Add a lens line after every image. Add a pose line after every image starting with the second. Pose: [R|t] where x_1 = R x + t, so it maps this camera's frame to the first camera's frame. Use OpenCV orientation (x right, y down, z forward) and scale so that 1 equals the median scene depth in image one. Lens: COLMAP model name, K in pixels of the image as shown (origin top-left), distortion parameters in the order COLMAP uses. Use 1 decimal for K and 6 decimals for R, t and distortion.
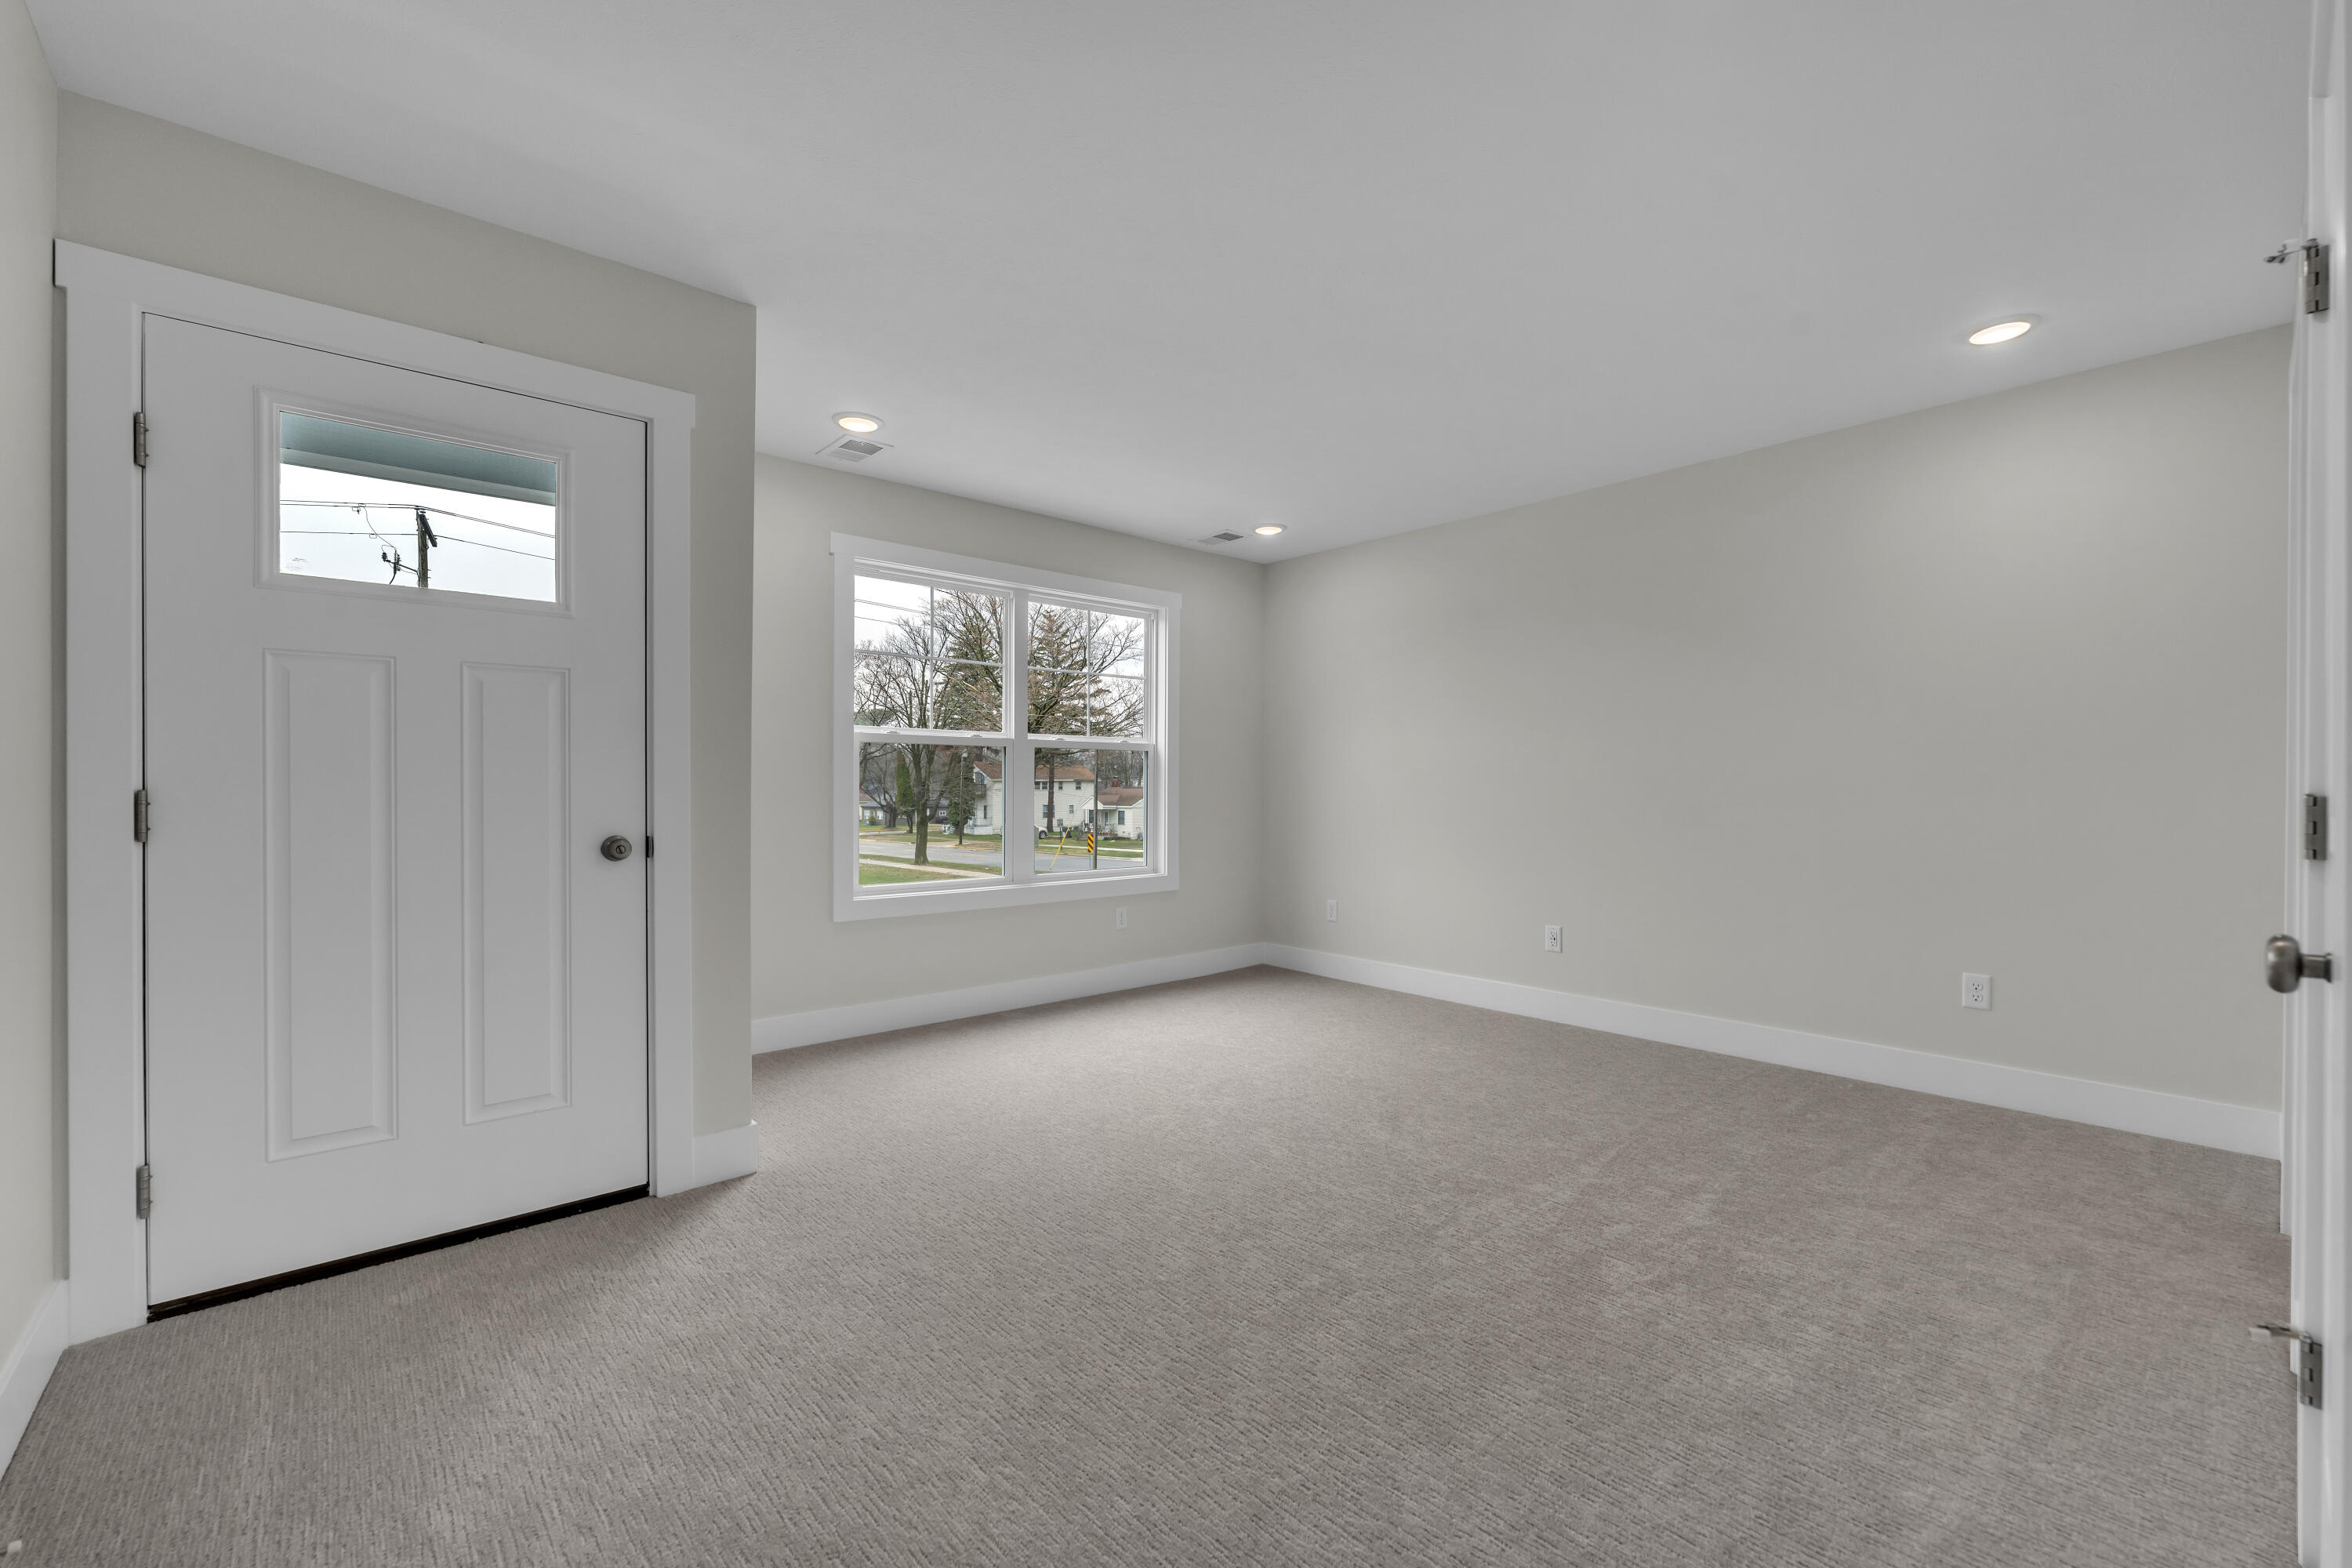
lens RADIAL K [[958.0, 0, 1173.0], [0, 958.0, 779.2], [0, 0, 1]] dist [0.003605, -0.000798]
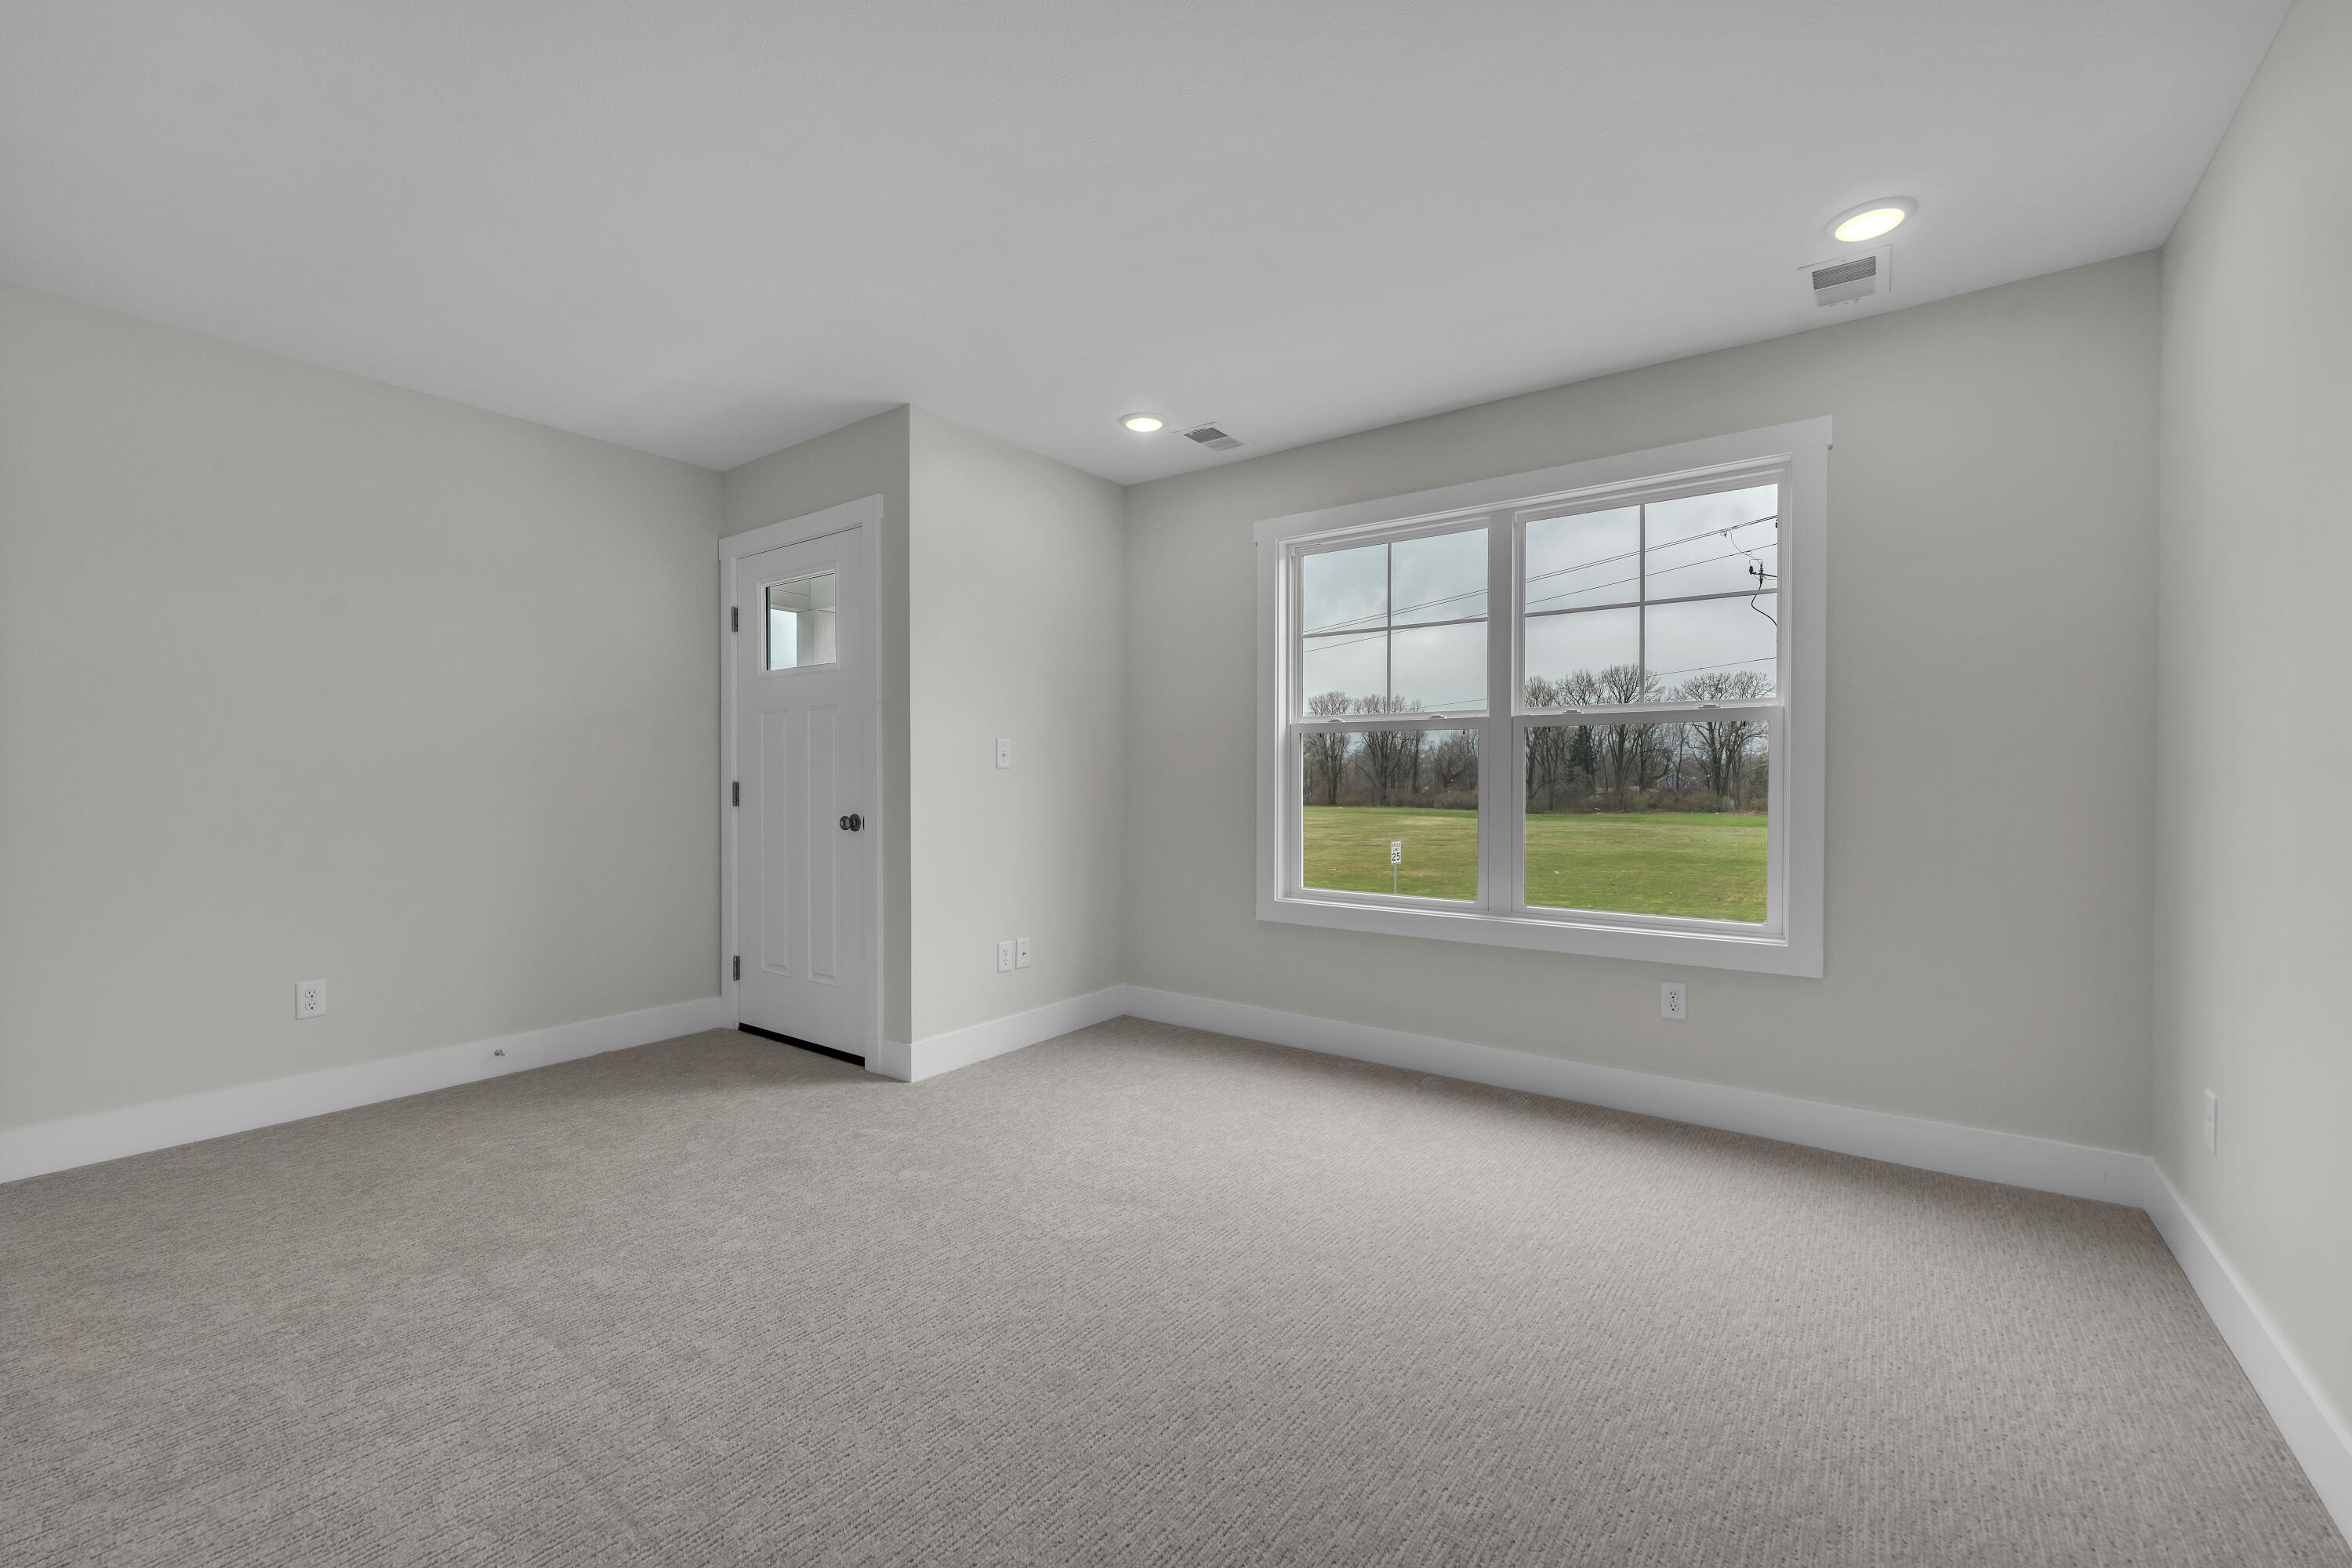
lens RADIAL K [[958.0, 0, 1173.0], [0, 958.0, 779.2], [0, 0, 1]] dist [0.003605, -0.000798]
pose [[0.215772, 0.000211, -0.976444, 0.623780], [0.005310, 0.999985, 0.001389, 0.004060], [0.976429, -0.005484, 0.215768, 0.753428]]
